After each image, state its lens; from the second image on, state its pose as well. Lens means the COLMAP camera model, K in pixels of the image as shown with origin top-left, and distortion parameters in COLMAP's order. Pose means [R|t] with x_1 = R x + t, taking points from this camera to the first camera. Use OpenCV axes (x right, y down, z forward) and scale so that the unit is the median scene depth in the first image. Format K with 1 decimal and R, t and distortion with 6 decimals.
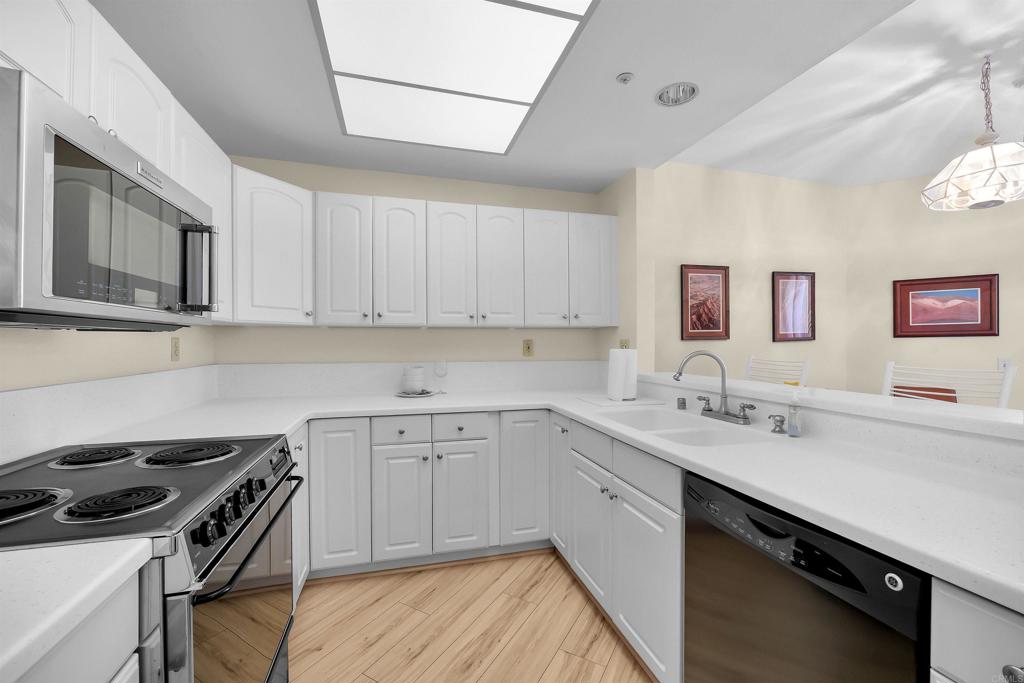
lens RADIAL K [[411.9, 0, 515.0], [0, 411.9, 348.5], [0, 0, 1]] dist [-0.003158, 0.000065]
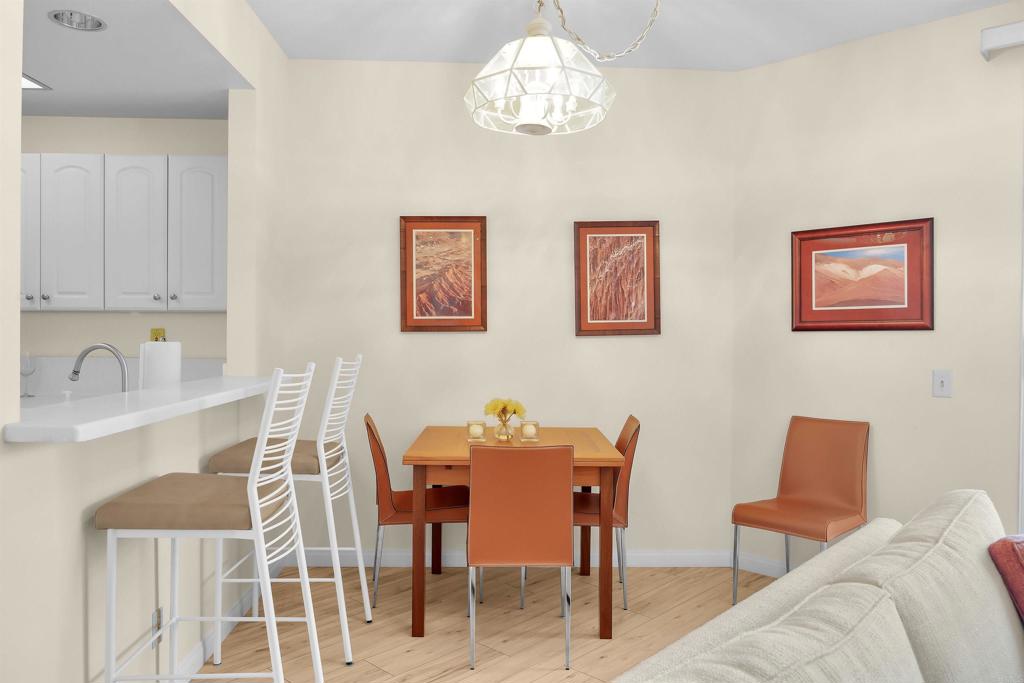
lens RADIAL K [[751.0, 0, 512.0], [0, 751.0, 341.5], [0, 0, 1]] dist [0.019421, 0.002789]
pose [[0.968801, 0.015163, -0.247376, 1.113417], [-0.015748, 0.999876, -0.000386, -0.008583], [0.247340, 0.004270, 0.968919, -0.149670]]
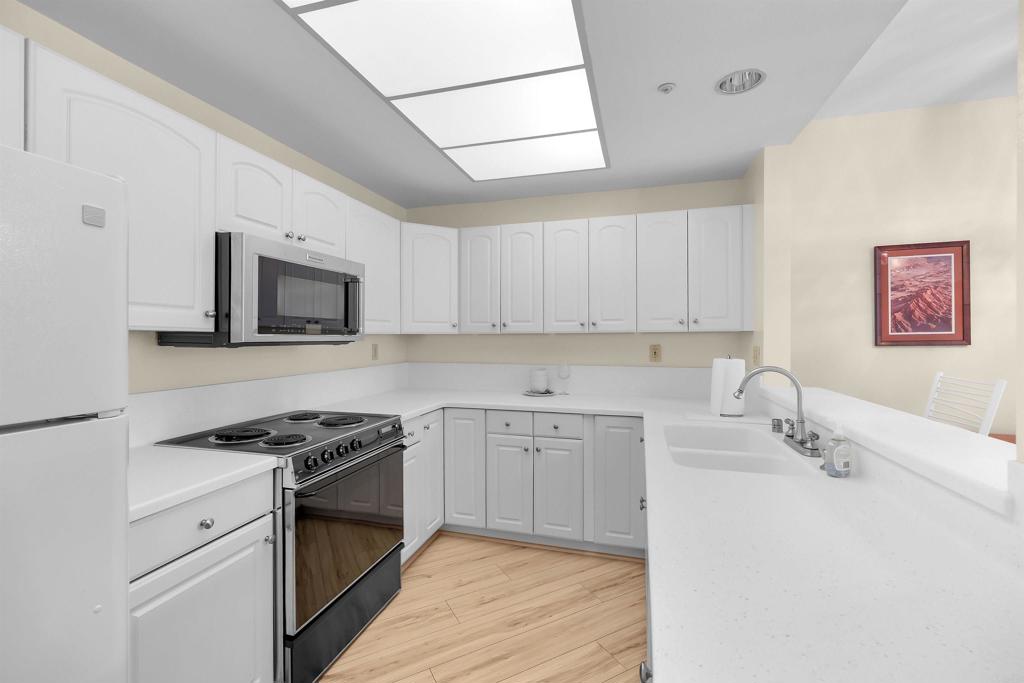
lens RADIAL K [[439.8, 0, 512.0], [0, 439.8, 341.5], [0, 0, 1]] dist [0.001746, 0.000090]
pose [[0.847134, 0.004641, -0.531359, 0.341925], [-0.006105, 0.999981, -0.000998, -0.029996], [0.531344, 0.004089, 0.847146, -0.059058]]
